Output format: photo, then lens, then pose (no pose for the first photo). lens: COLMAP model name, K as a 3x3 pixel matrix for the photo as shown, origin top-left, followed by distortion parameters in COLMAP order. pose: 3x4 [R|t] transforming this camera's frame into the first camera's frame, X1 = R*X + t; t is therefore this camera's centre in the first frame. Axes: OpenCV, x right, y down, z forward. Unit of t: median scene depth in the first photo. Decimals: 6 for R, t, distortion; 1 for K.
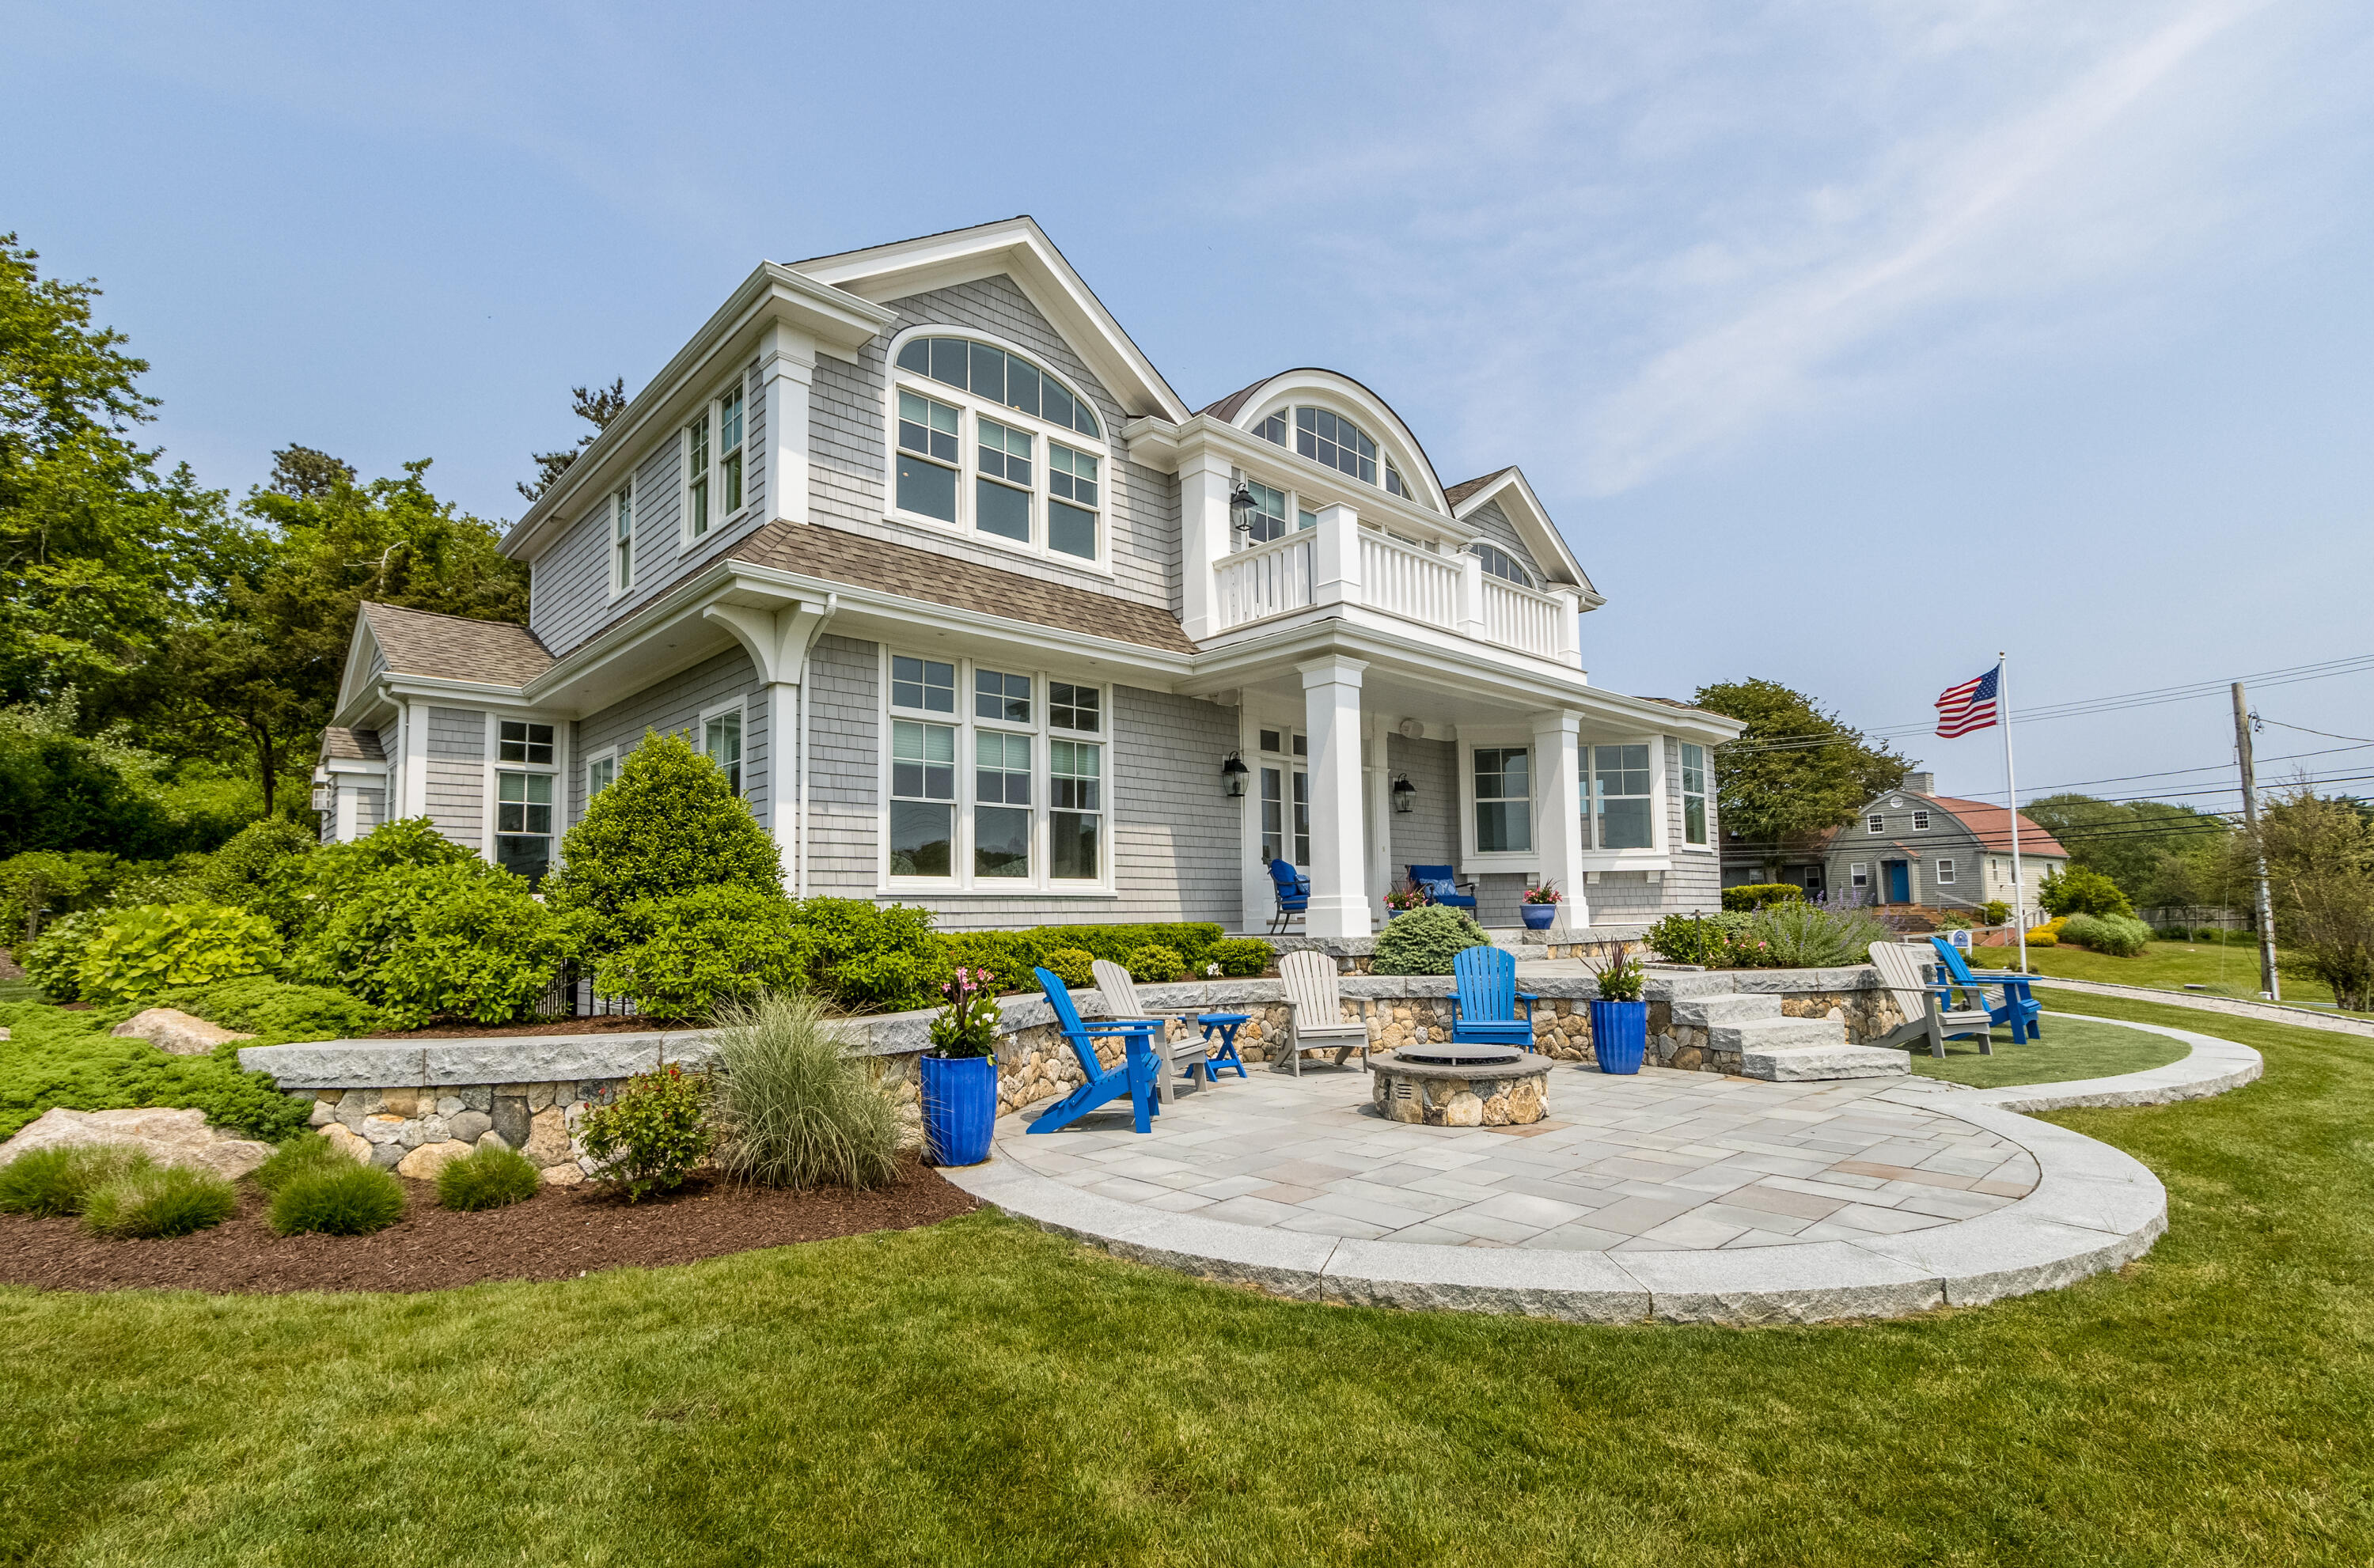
lens RADIAL K [[1312.4, 0, 1191.7], [0, 1312.4, 742.3], [0, 0, 1]] dist [0.002631, 0.000389]
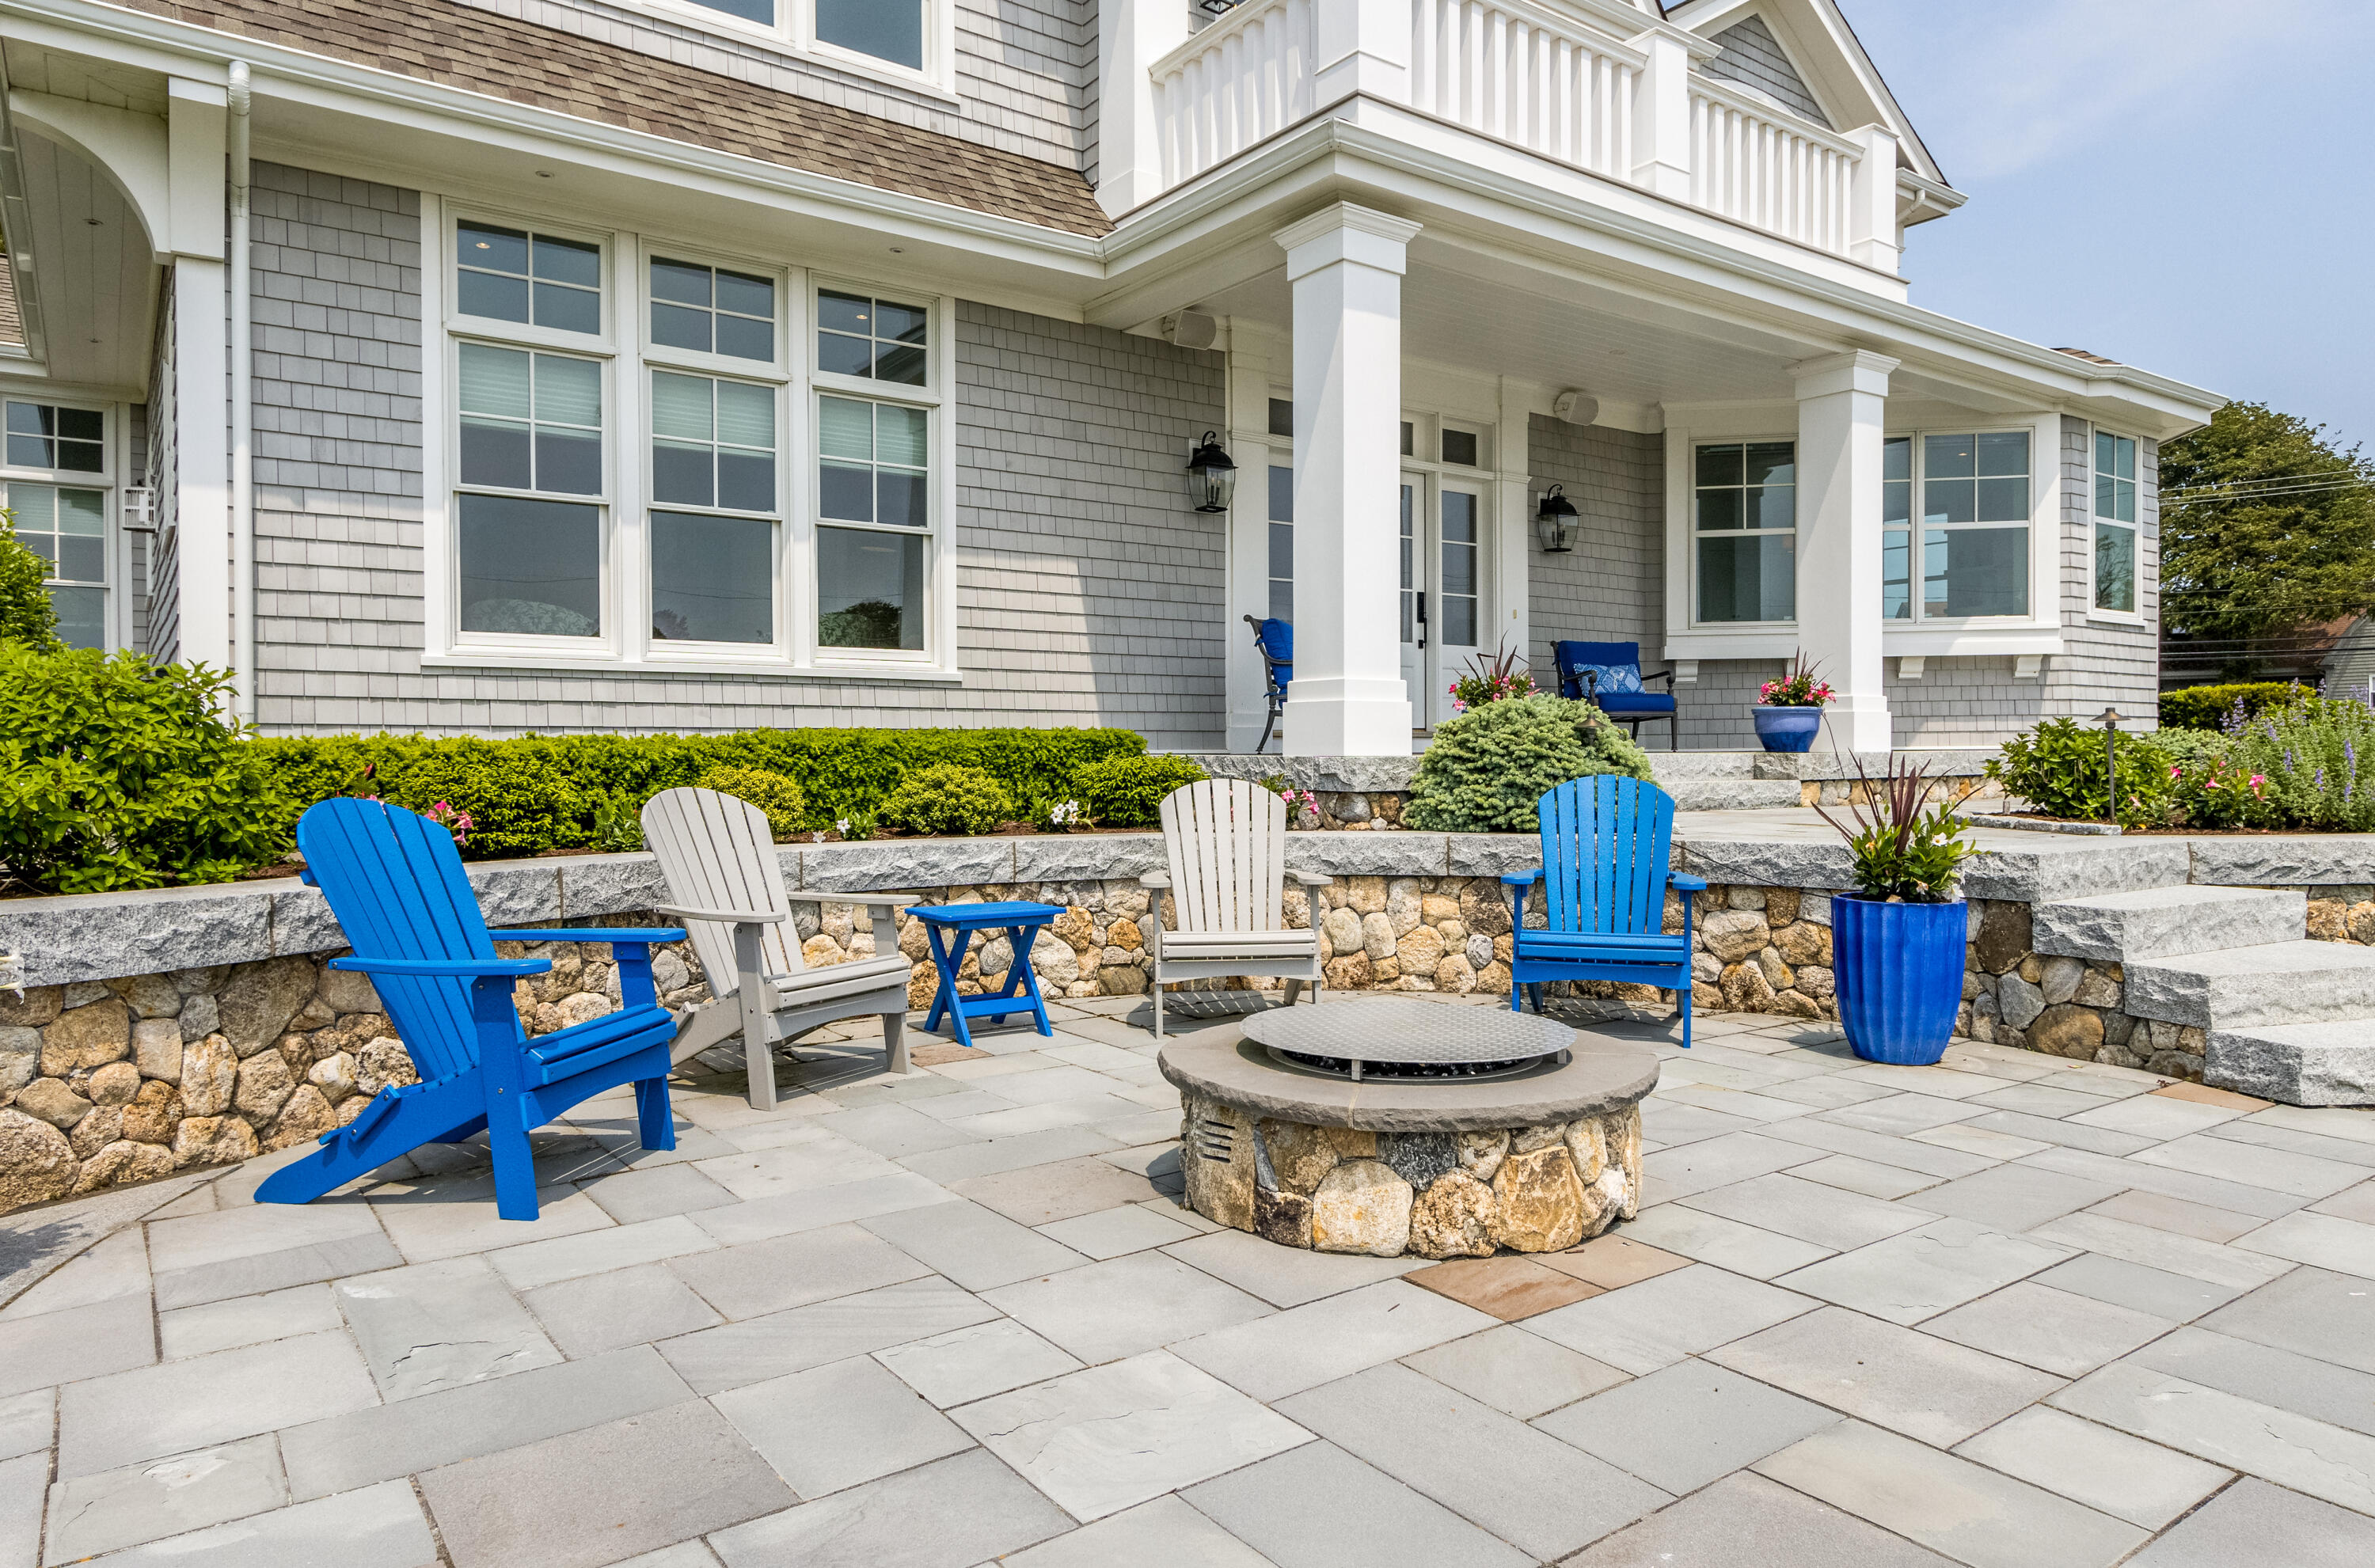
lens RADIAL K [[1485.2, 0, 1155.7], [0, 1485.2, 730.1], [0, 0, 1]] dist [0.007235, -0.003475]
pose [[0.978999, 0.006708, -0.203752, 0.158439], [0.017140, 0.993211, 0.115056, 0.068452], [0.203141, -0.116132, 0.972238, 0.409702]]
